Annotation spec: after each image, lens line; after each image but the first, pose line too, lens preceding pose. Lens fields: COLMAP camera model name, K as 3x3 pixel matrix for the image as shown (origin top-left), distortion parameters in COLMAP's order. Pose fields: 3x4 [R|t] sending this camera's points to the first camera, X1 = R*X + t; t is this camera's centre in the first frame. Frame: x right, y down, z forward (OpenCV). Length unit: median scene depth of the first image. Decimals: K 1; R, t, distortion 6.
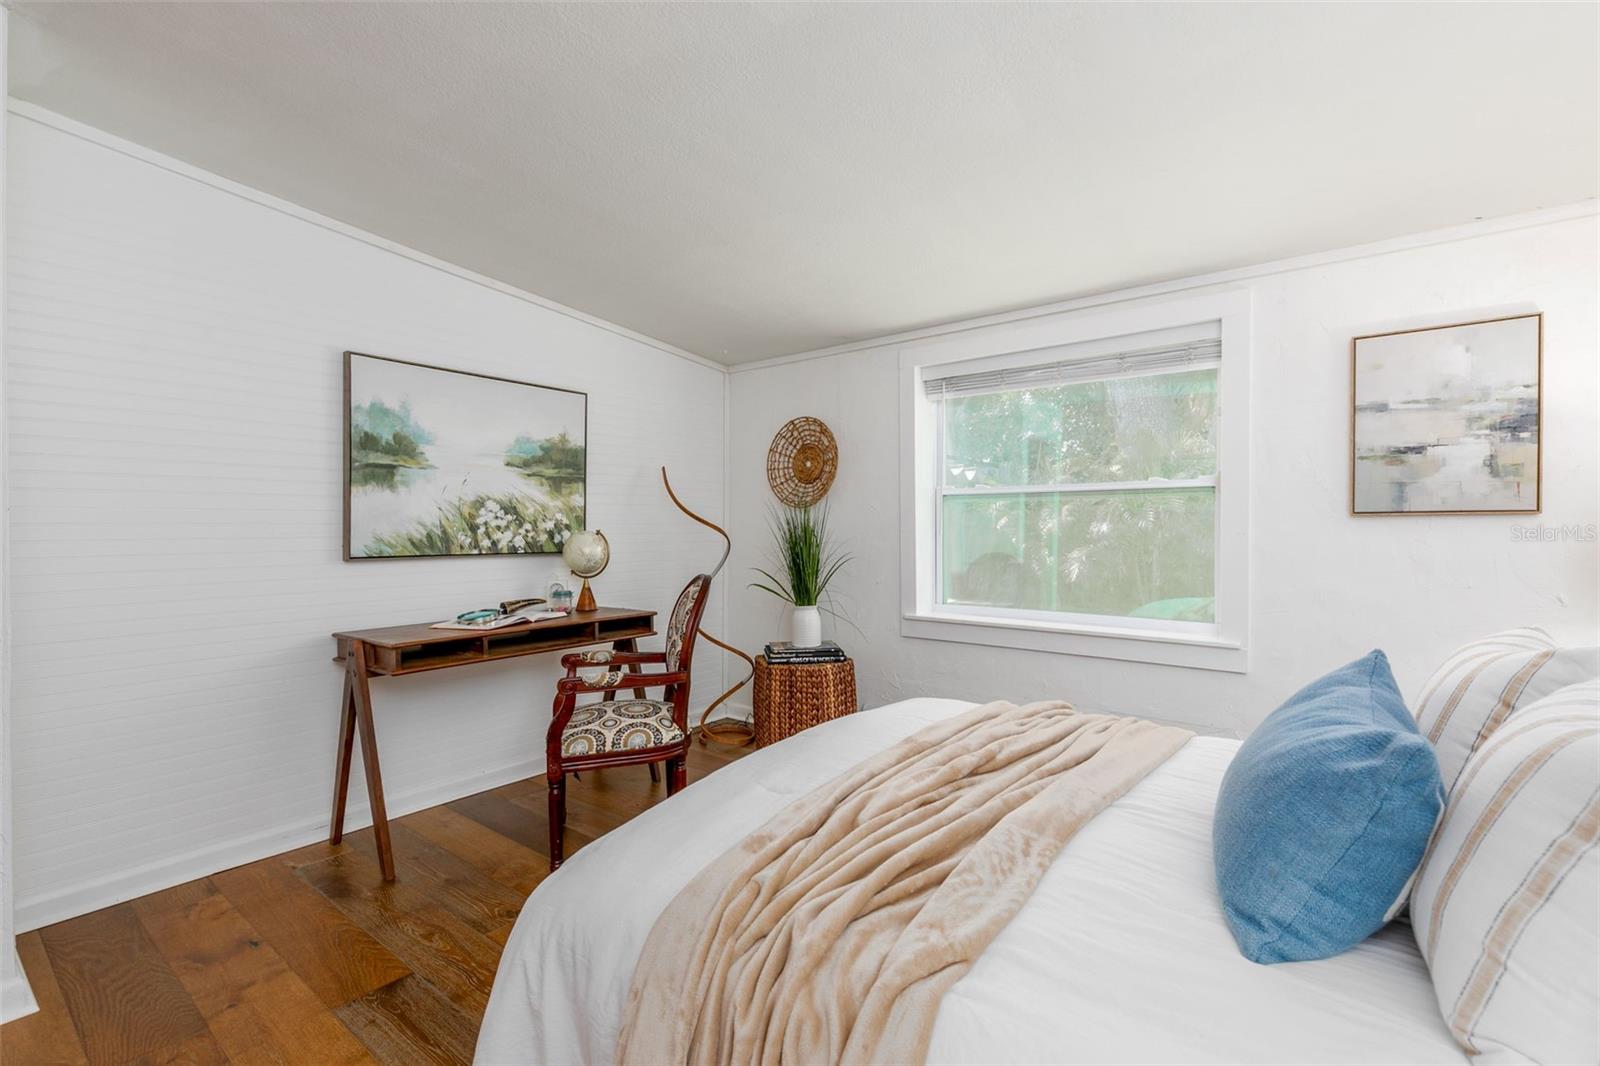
lens RADIAL K [[722.6, 0, 812.8], [0, 722.6, 527.7], [0, 0, 1]] dist [0.007412, -0.002380]
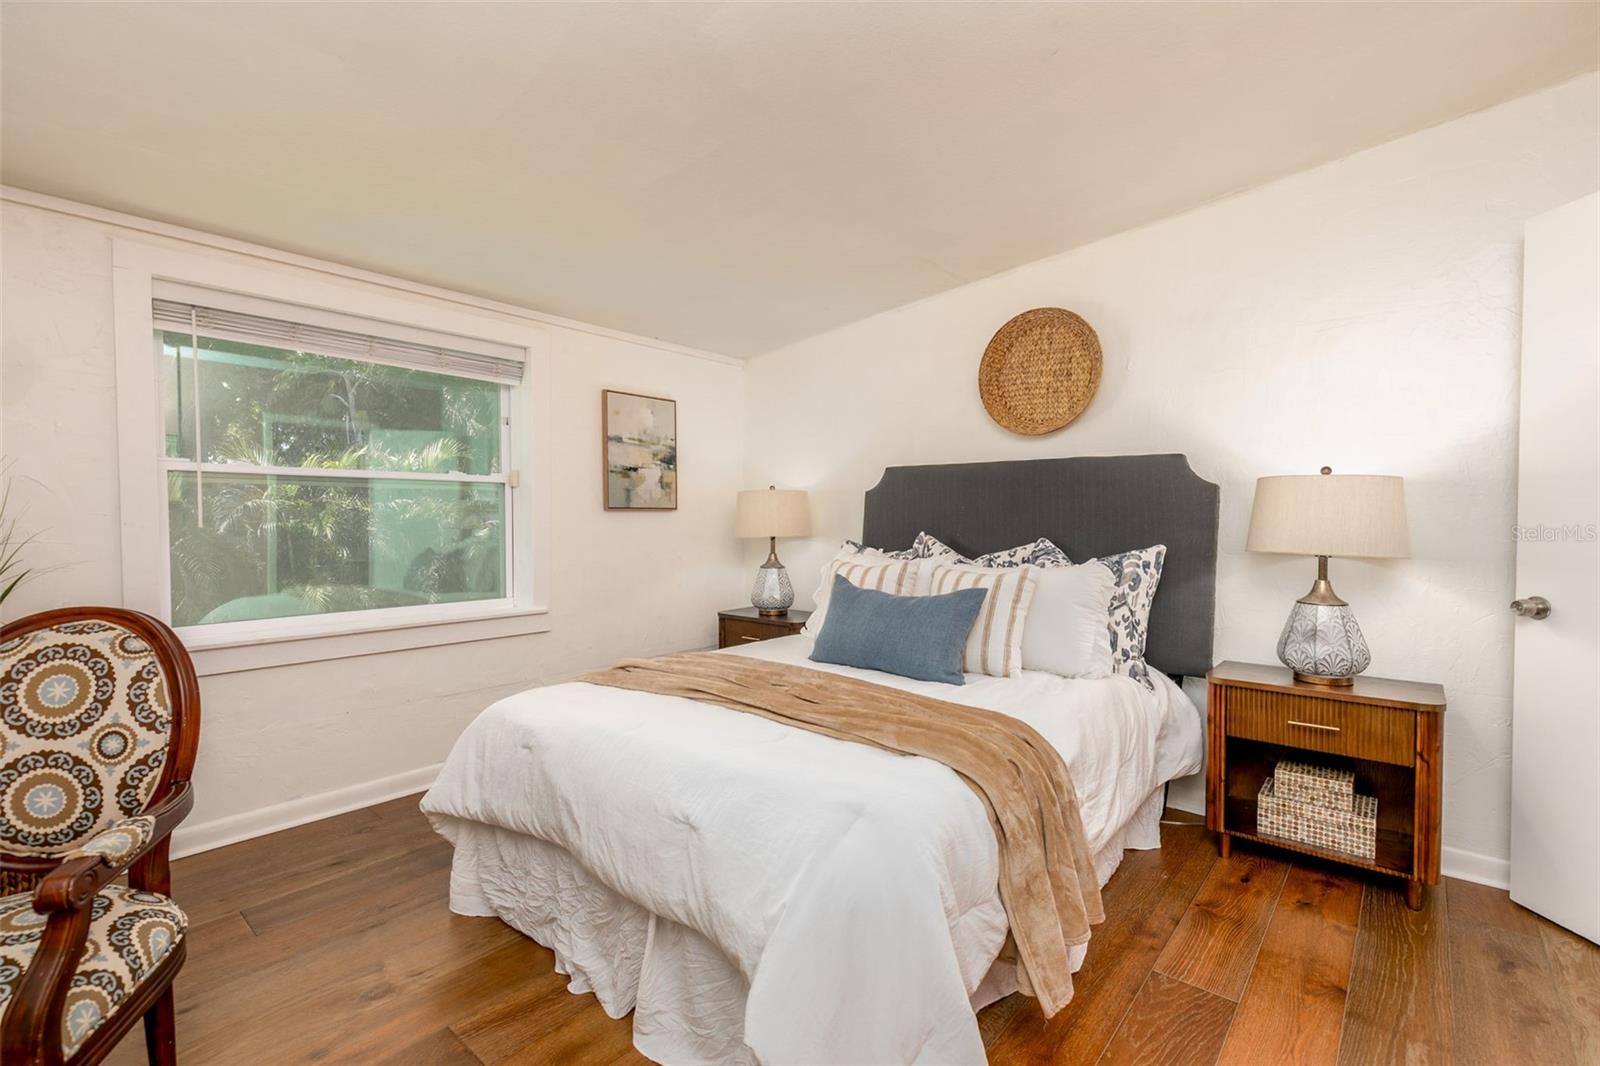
lens RADIAL K [[722.6, 0, 801.4], [0, 722.6, 535.6], [0, 0, 1]] dist [0.007412, -0.002380]
pose [[0.035587, -0.021054, 0.999145, -1.318965], [0.005423, 0.999767, 0.020874, 0.013724], [-0.999352, 0.004675, 0.035693, 0.998271]]
